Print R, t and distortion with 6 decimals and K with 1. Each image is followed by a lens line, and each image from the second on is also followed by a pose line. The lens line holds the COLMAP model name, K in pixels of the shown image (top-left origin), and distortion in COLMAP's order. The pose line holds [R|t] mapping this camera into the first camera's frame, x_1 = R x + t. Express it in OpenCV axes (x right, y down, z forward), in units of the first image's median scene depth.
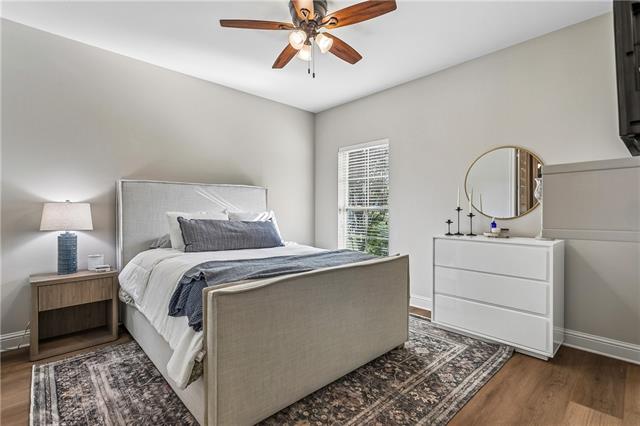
lens RADIAL K [[305.0, 0, 319.2], [0, 305.0, 206.7], [0, 0, 1]] dist [0.006402, 0.000769]
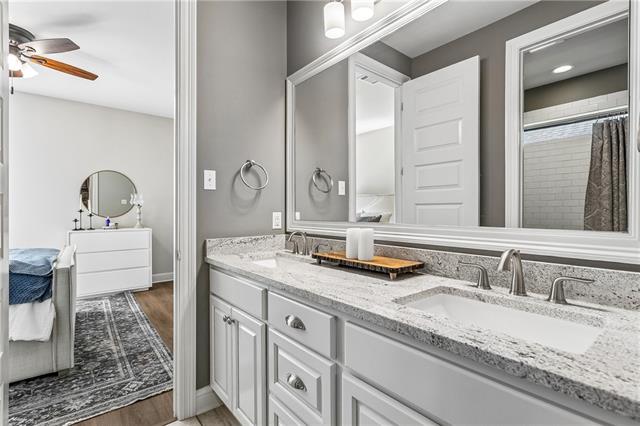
lens RADIAL K [[305.0, 0, 321.0], [0, 305.0, 210.8], [0, 0, 1]] dist [0.006402, 0.000769]
pose [[0.077463, -0.002070, 0.996993, -1.072830], [-0.010147, 0.999944, 0.002864, -0.009383], [-0.996944, -0.010338, 0.077438, -0.214657]]
